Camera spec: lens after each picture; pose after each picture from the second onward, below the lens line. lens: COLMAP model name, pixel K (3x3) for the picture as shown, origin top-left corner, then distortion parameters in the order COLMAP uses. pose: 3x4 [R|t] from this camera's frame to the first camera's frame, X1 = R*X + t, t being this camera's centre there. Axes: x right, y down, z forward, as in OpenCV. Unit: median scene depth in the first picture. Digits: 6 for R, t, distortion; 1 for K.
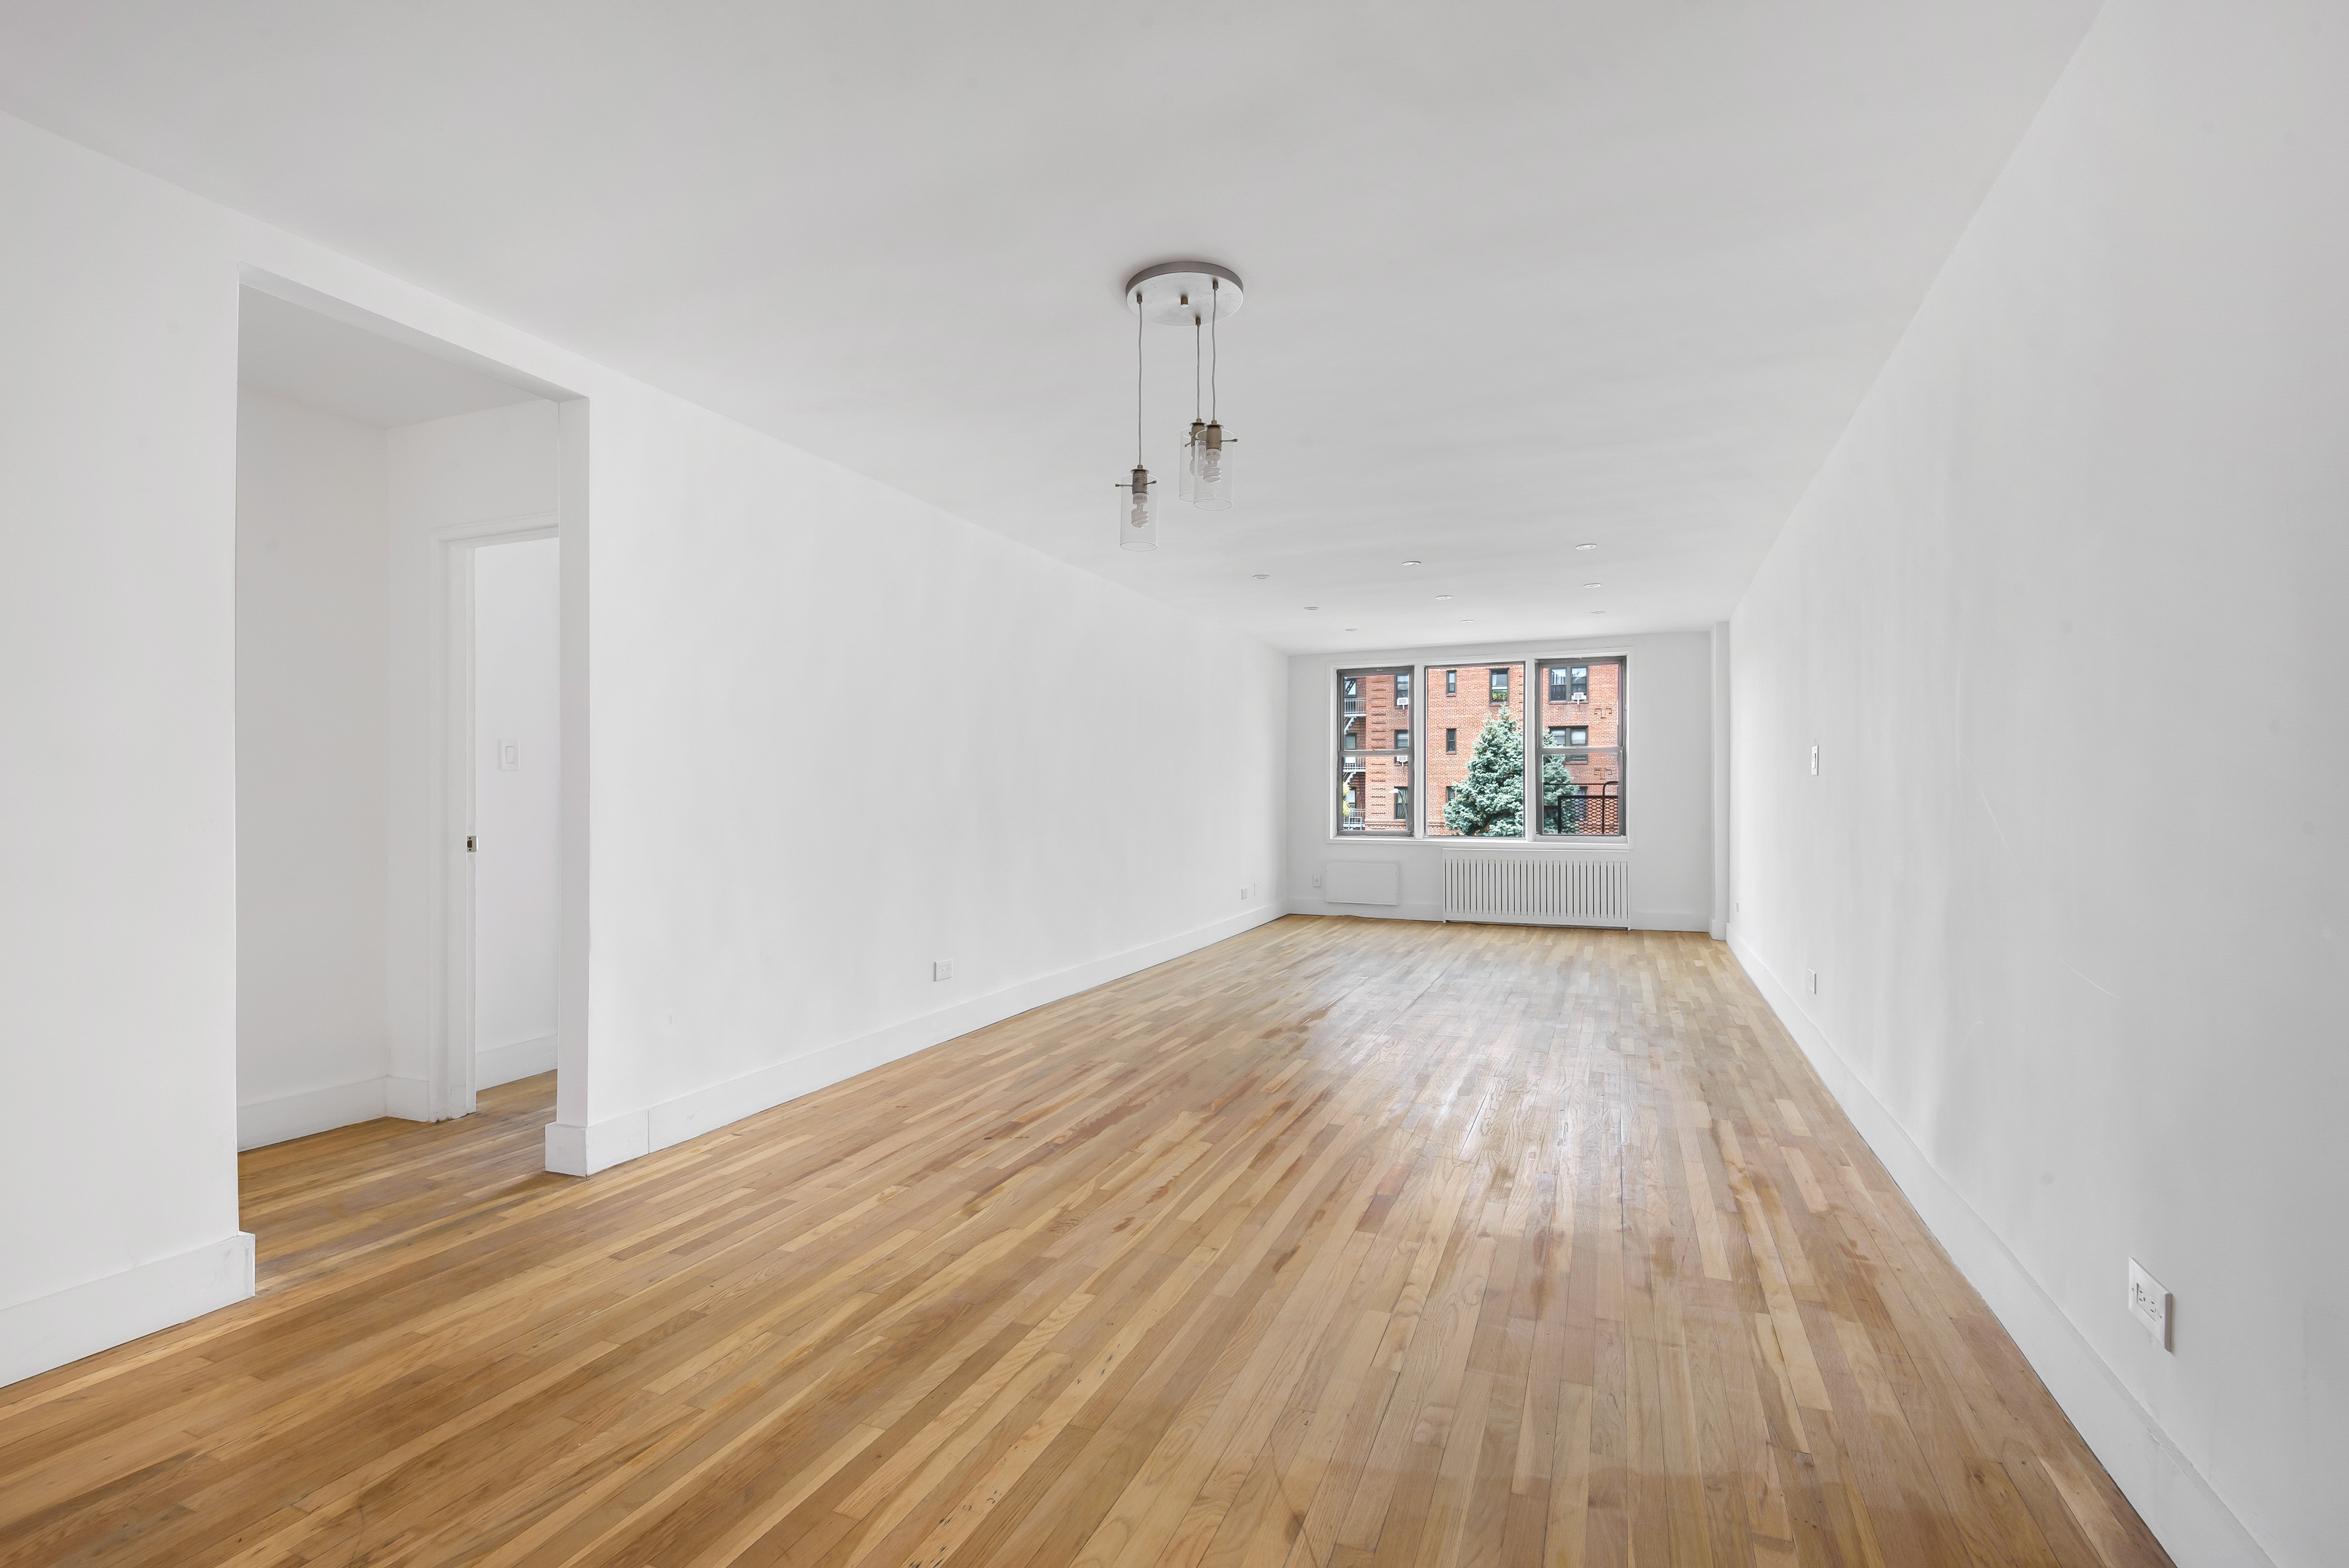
lens RADIAL K [[1071.0, 0, 1183.6], [0, 1071.0, 786.6], [0, 0, 1]] dist [0.003248, 0.000239]
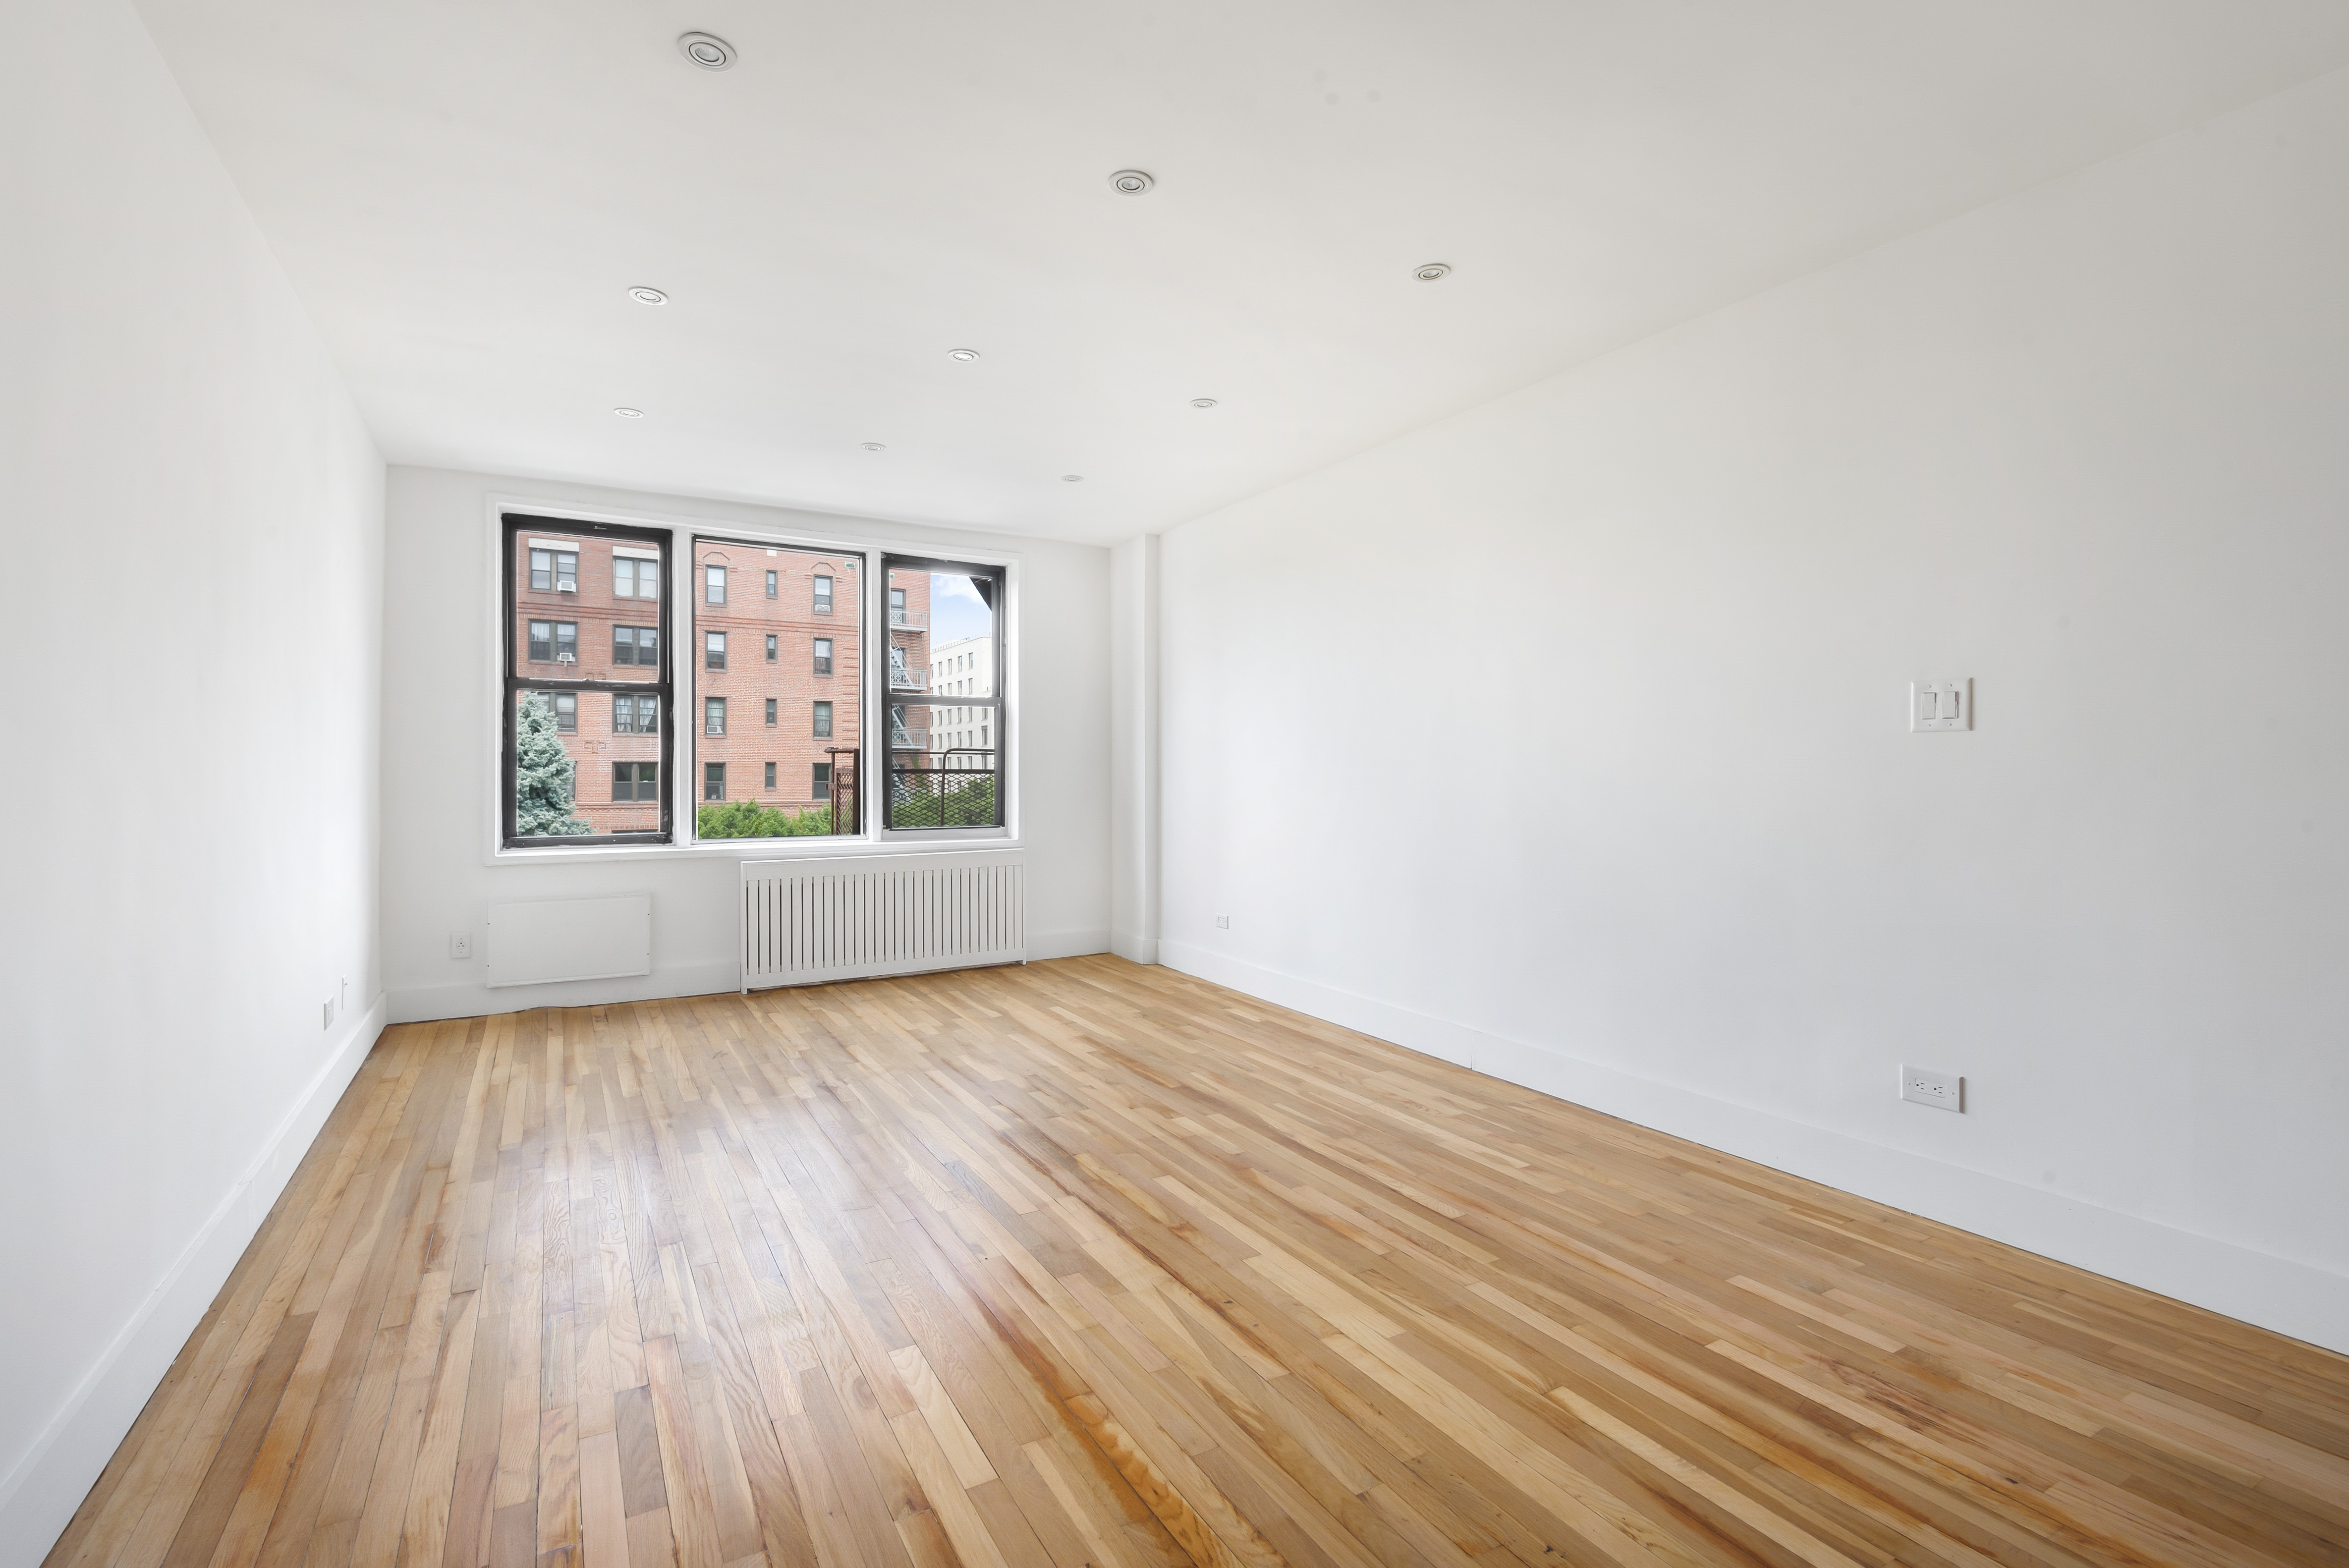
lens RADIAL K [[1071.0, 0, 1180.5], [0, 1071.0, 775.6], [0, 0, 1]] dist [0.003248, 0.000239]
pose [[0.617166, -0.007684, 0.786795, -0.056579], [-0.001734, 0.999937, 0.011126, 0.005294], [-0.786831, -0.008231, 0.617114, 0.457009]]
